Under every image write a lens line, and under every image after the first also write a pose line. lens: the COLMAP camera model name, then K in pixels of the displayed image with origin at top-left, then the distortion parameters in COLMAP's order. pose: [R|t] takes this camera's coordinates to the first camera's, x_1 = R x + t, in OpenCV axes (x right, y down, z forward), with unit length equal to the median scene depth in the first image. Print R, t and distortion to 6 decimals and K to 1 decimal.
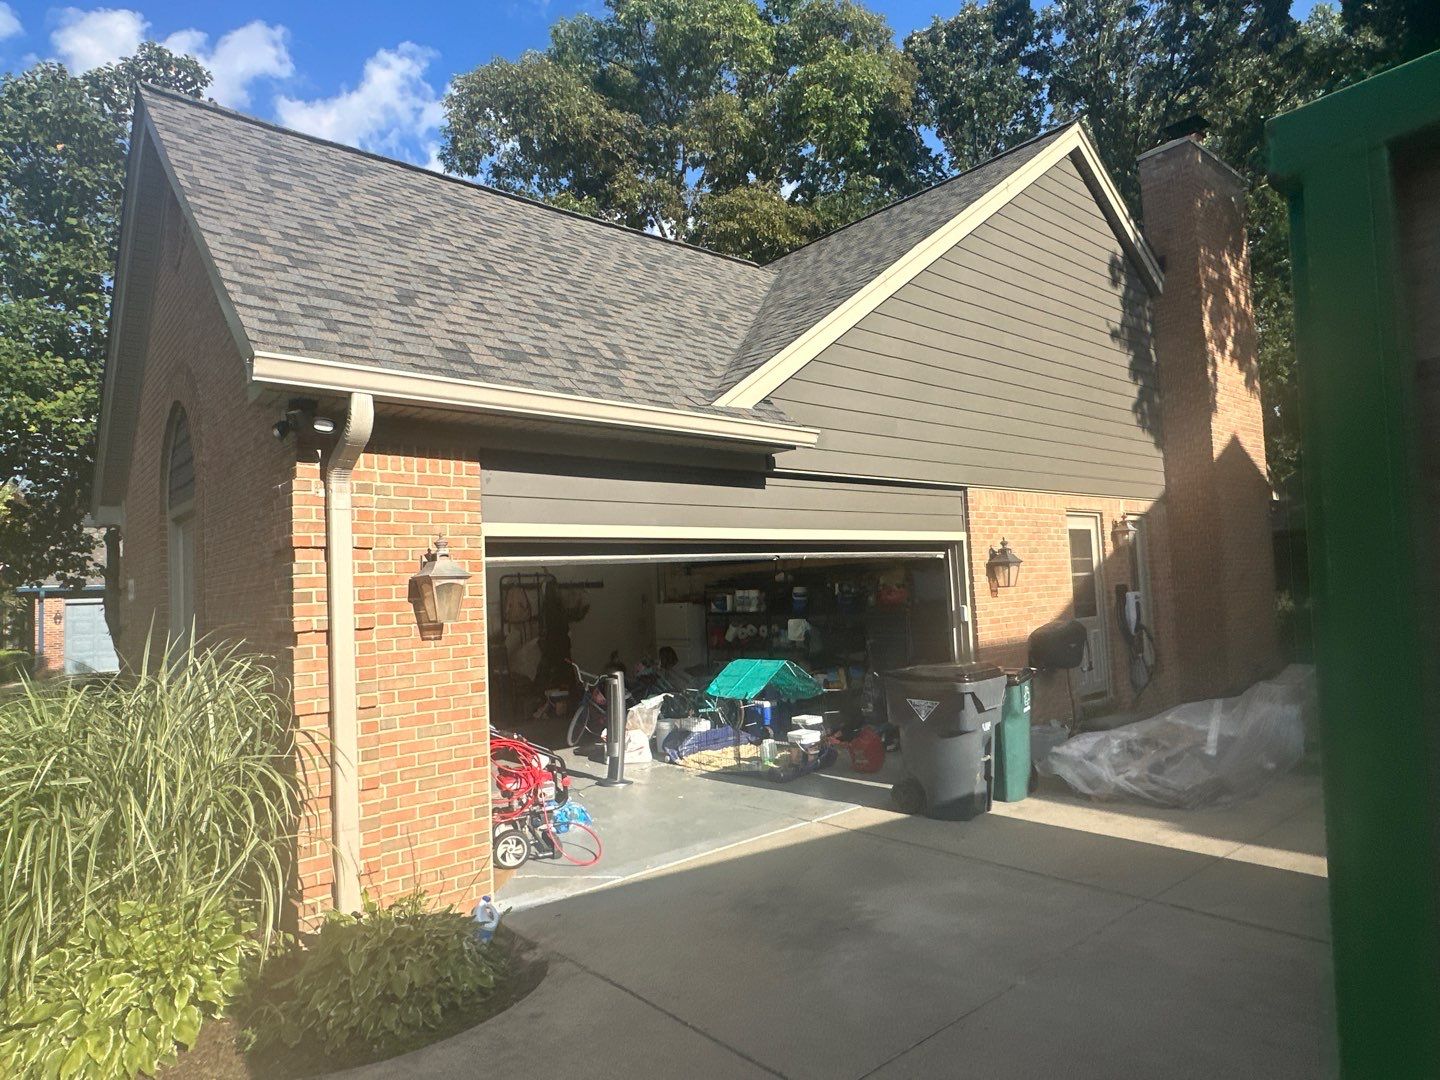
lens RADIAL K [[1036.1, 0, 720.0], [0, 1036.1, 540.0], [0, 0, 1]] dist [-0.002191, -0.008808]
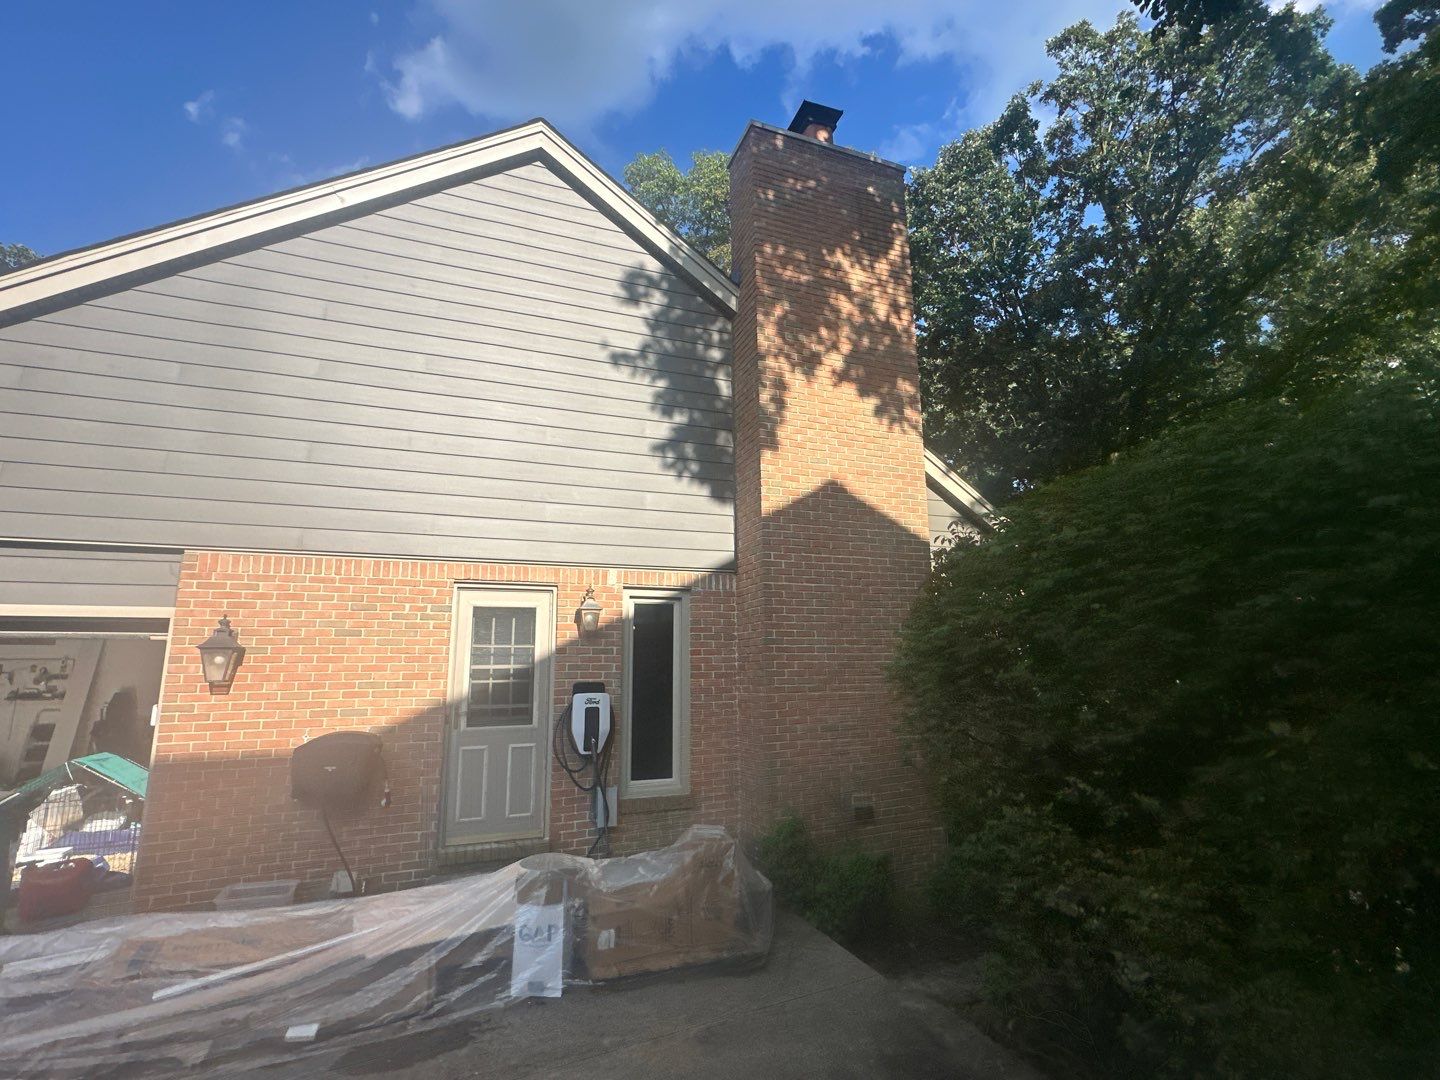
lens RADIAL K [[798.0, 0, 720.0], [0, 798.0, 540.0], [0, 0, 1]] dist [-0.040031, -0.000755]
pose [[0.929910, -0.043057, -0.365258, 0.798610], [-0.001362, 0.992713, -0.120491, 0.012013], [0.367785, 0.112543, 0.923075, 0.577183]]
